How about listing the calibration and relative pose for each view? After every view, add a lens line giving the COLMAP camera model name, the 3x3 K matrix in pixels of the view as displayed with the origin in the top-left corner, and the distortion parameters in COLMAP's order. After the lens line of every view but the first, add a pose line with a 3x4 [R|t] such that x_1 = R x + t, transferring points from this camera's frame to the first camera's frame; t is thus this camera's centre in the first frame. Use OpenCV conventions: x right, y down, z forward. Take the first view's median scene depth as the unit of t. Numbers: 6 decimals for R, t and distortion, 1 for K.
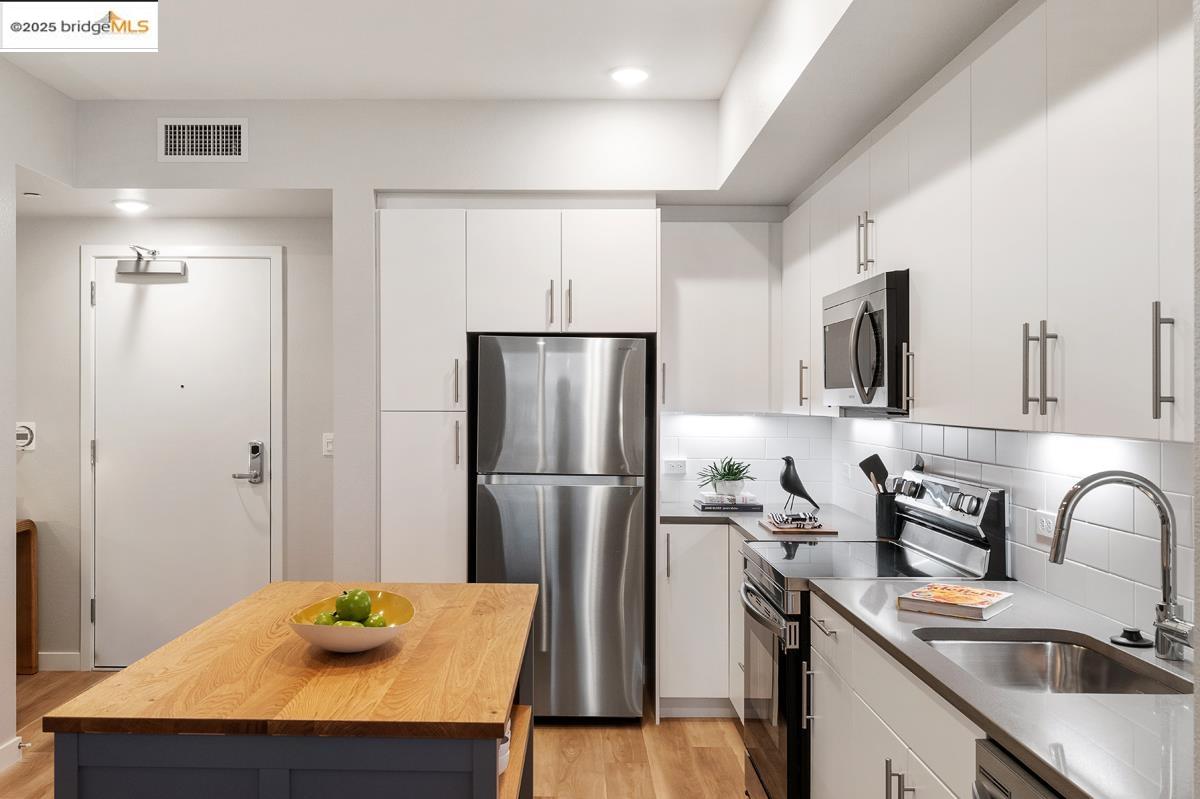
lens RADIAL K [[1015.1, 0, 560.1], [0, 1015.1, 388.0], [0, 0, 1]] dist [0.004908, -0.012271]
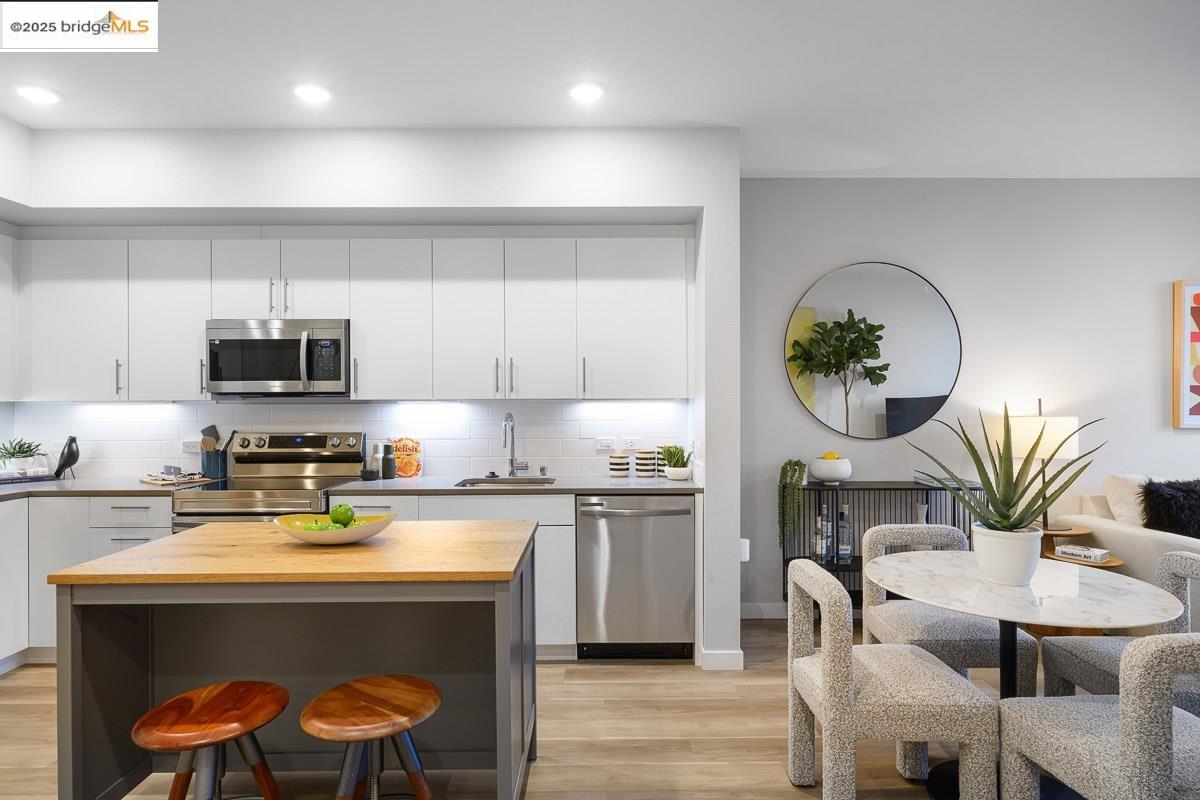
lens RADIAL K [[647.4, 0, 618.3], [0, 647.4, 391.7], [0, 0, 1]] dist [-0.001876, 0.001046]
pose [[-0.015284, 0.001292, 0.999882, -0.581897], [-0.004108, 0.999991, -0.001355, 0.011758], [-0.999875, -0.004128, -0.015278, 0.338854]]
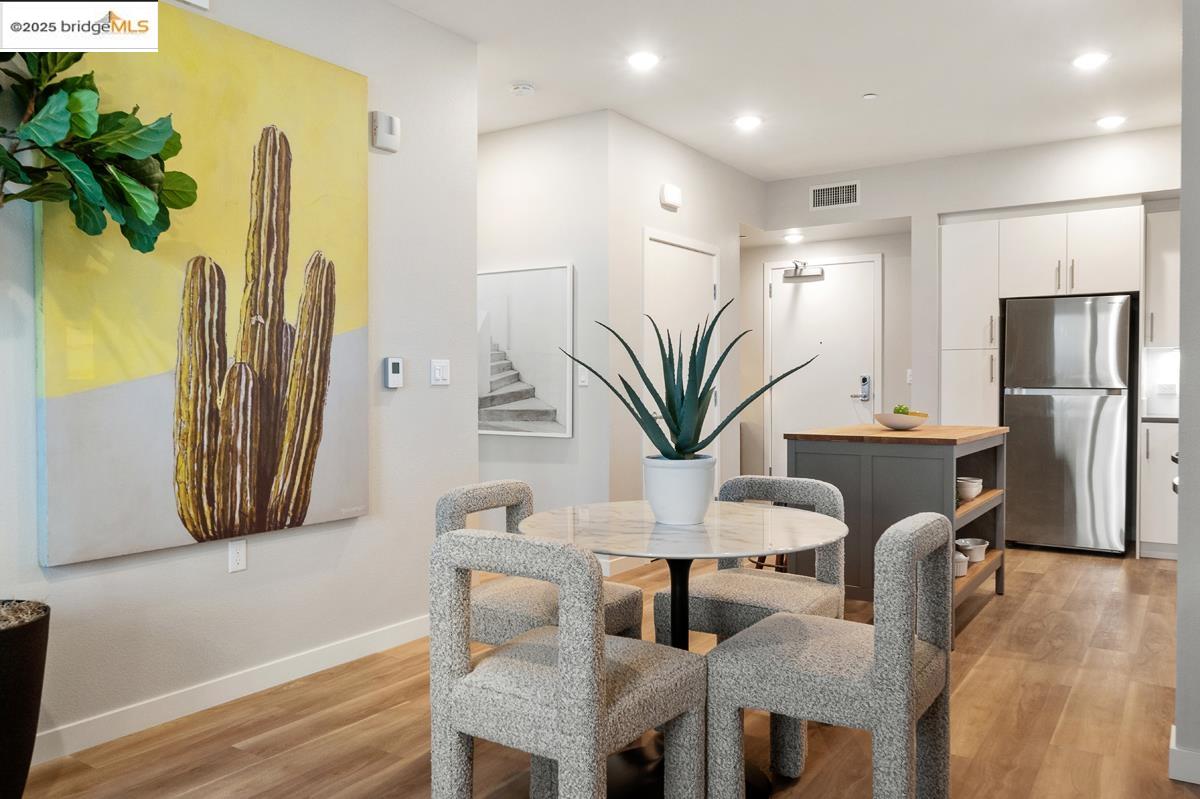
lens RADIAL K [[880.4, 0, 605.1], [0, 880.4, 404.4], [0, 0, 1]] dist [0.002248, 0.001562]
pose [[0.836088, 0.008596, -0.548527, 0.148204], [0.008598, 0.999549, 0.028770, 0.064753], [0.548527, -0.028770, 0.835637, -0.478765]]
